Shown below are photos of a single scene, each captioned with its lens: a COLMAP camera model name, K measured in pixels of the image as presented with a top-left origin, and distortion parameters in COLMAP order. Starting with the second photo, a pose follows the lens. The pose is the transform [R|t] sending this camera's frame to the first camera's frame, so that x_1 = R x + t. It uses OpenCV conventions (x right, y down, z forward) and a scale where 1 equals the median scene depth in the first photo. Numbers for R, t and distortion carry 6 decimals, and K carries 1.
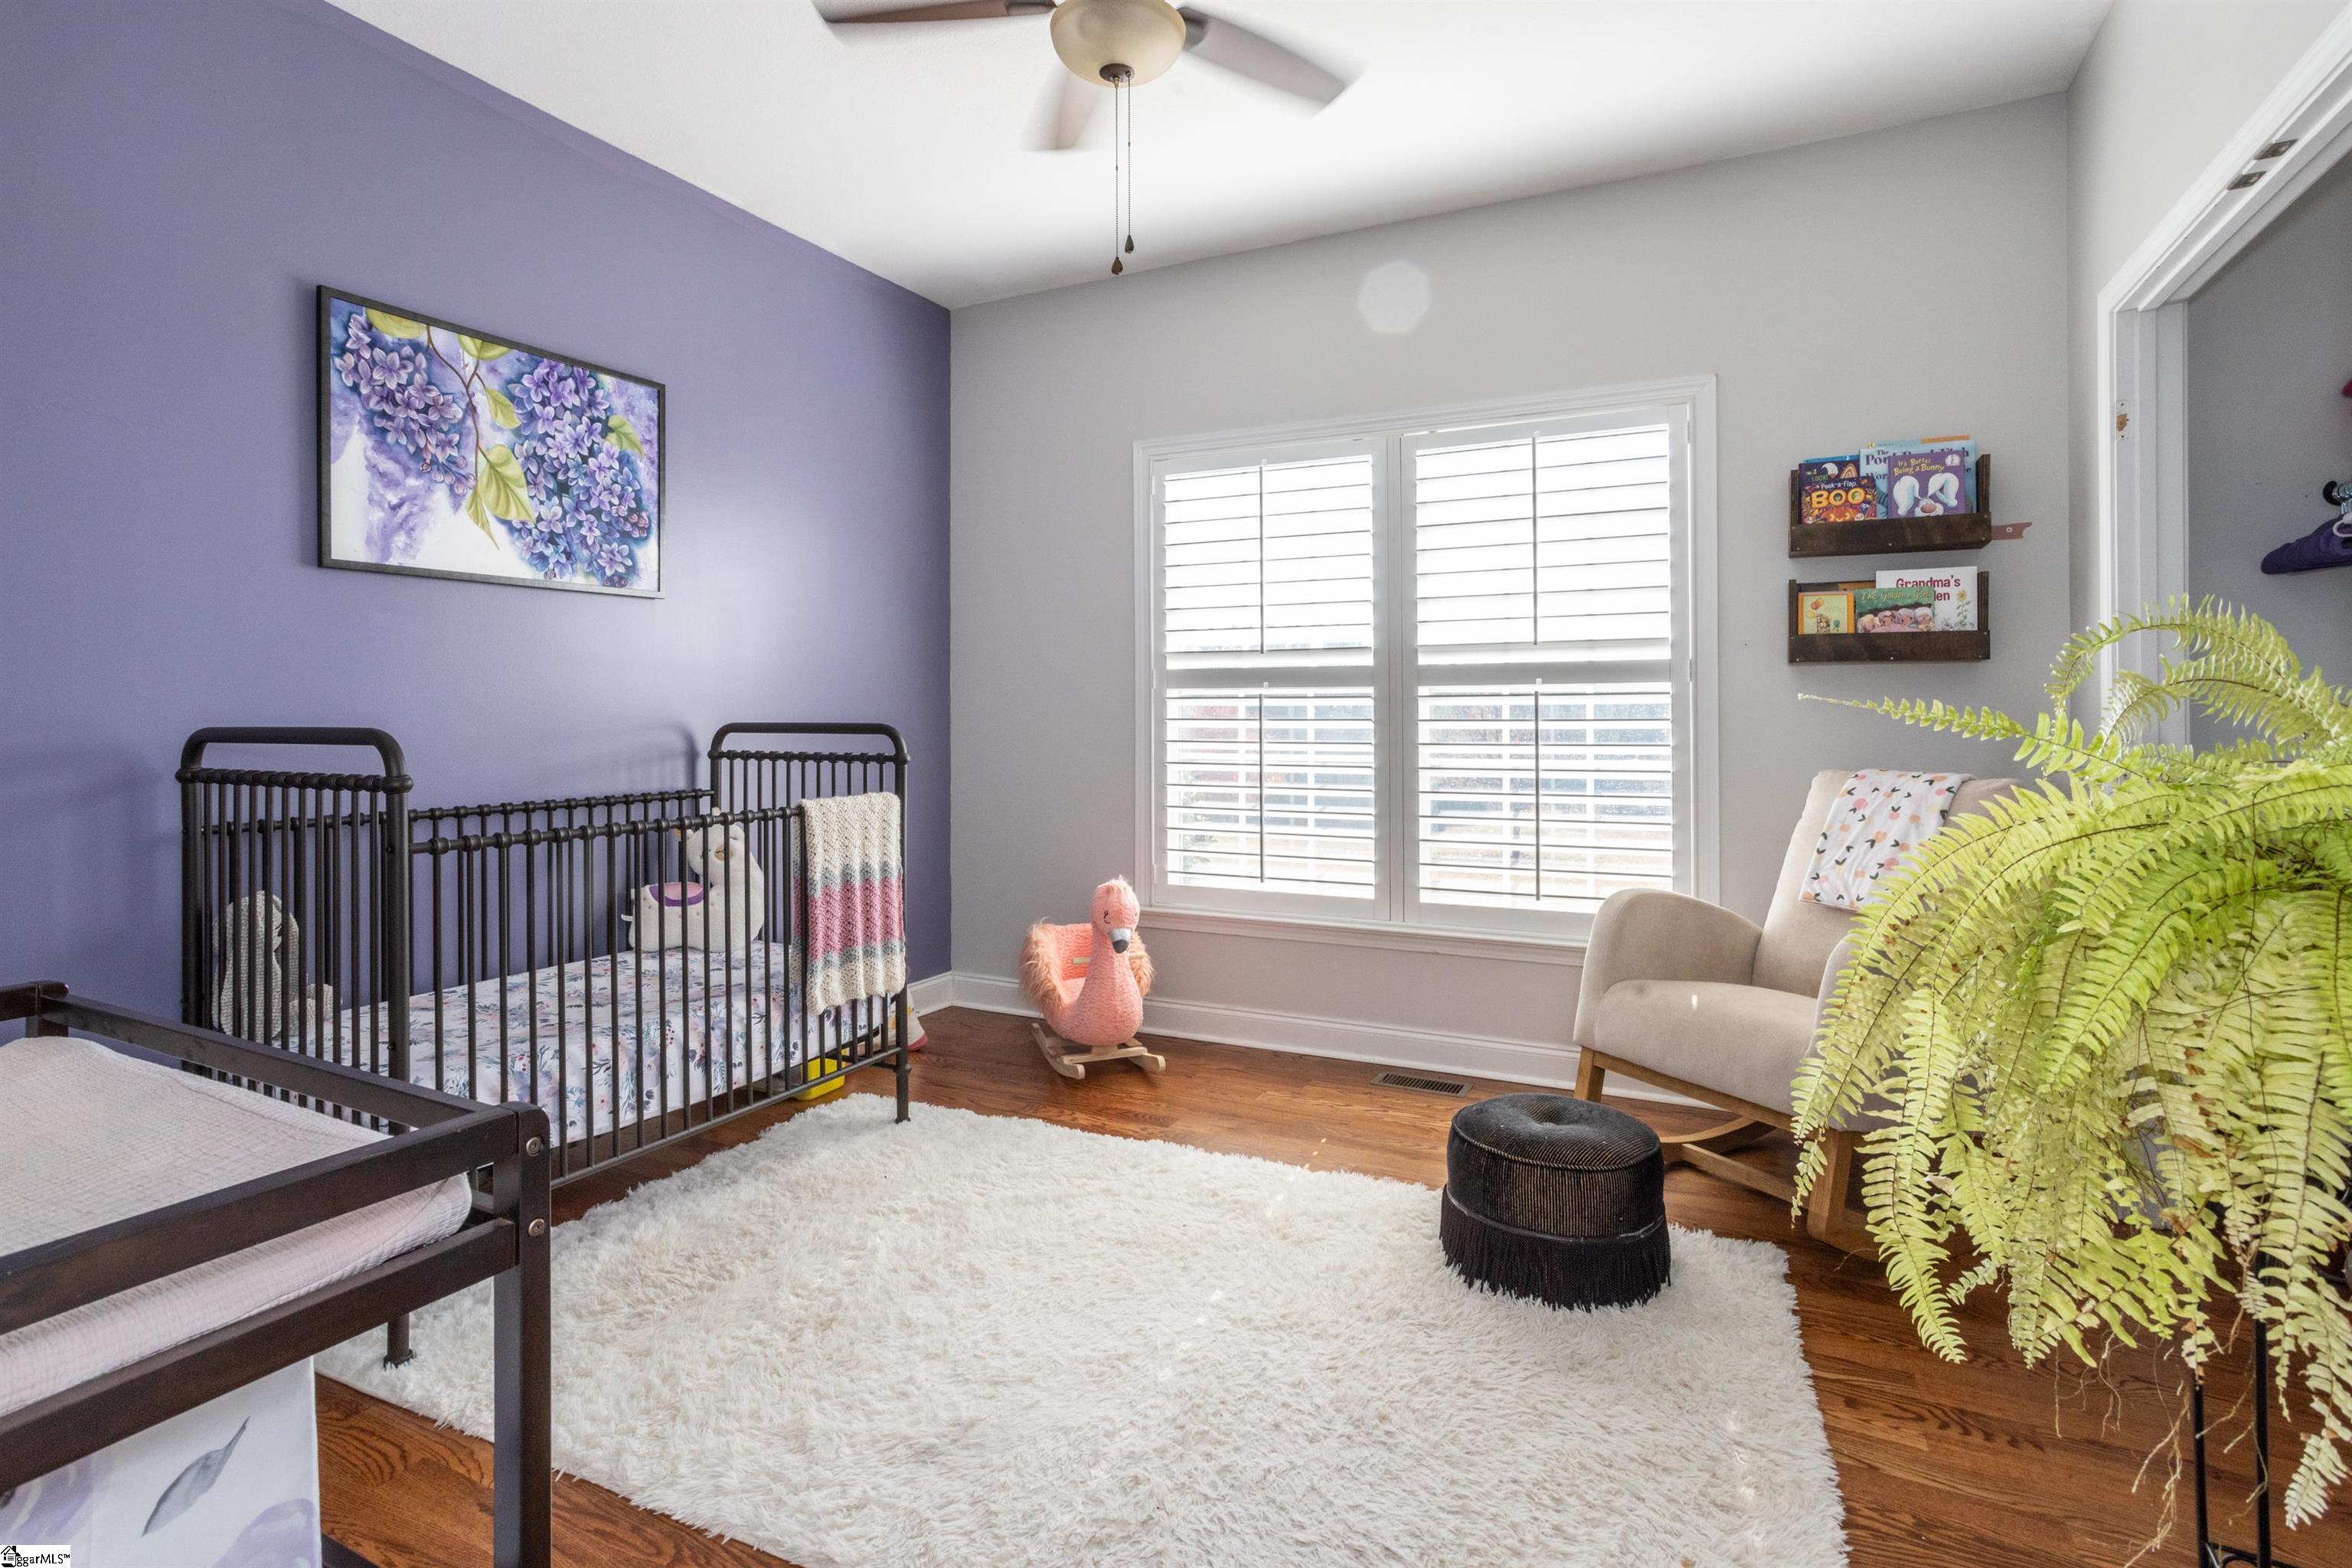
lens RADIAL K [[1160.4, 0, 1177.1], [0, 1160.4, 802.7], [0, 0, 1]] dist [-0.049481, 0.029999]
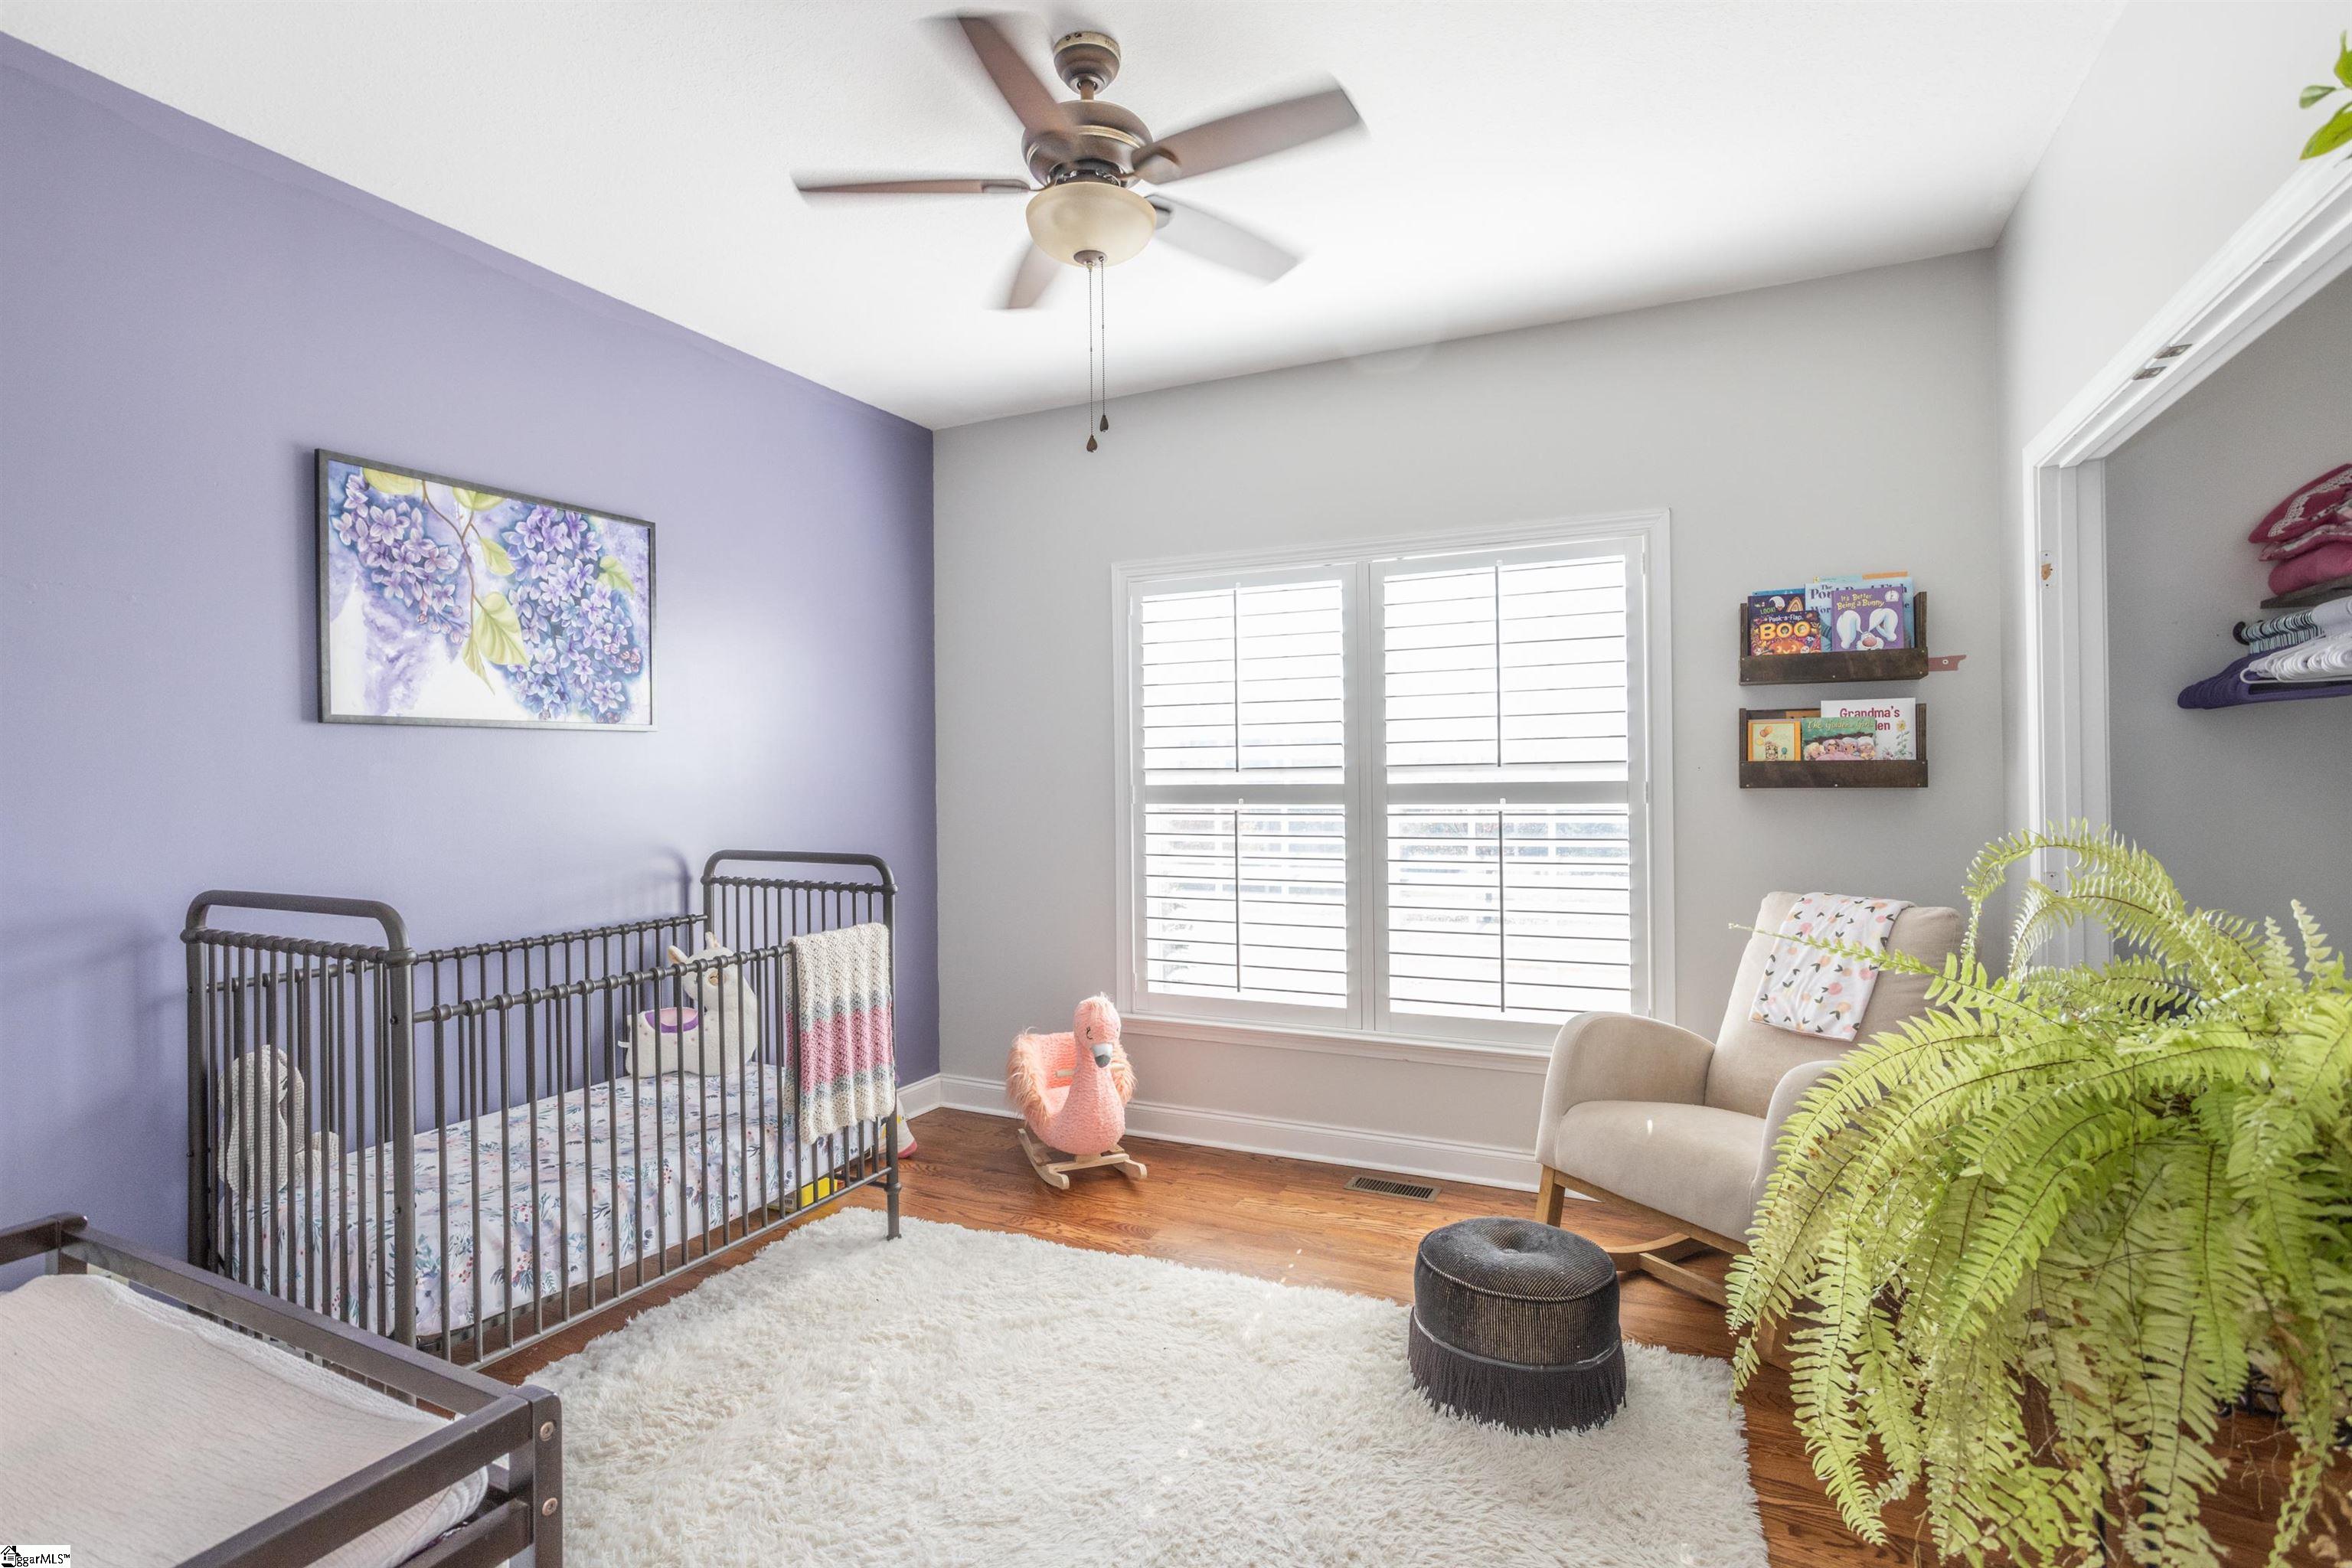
lens RADIAL K [[1152.8, 0, 1187.7], [0, 1152.8, 760.9], [0, 0, 1]] dist [-0.049718, 0.029835]
pose [[0.999805, -0.007898, 0.018122, 0.011954], [0.007959, 0.999963, -0.003263, -0.154968], [-0.018096, 0.003406, 0.999830, -0.034737]]
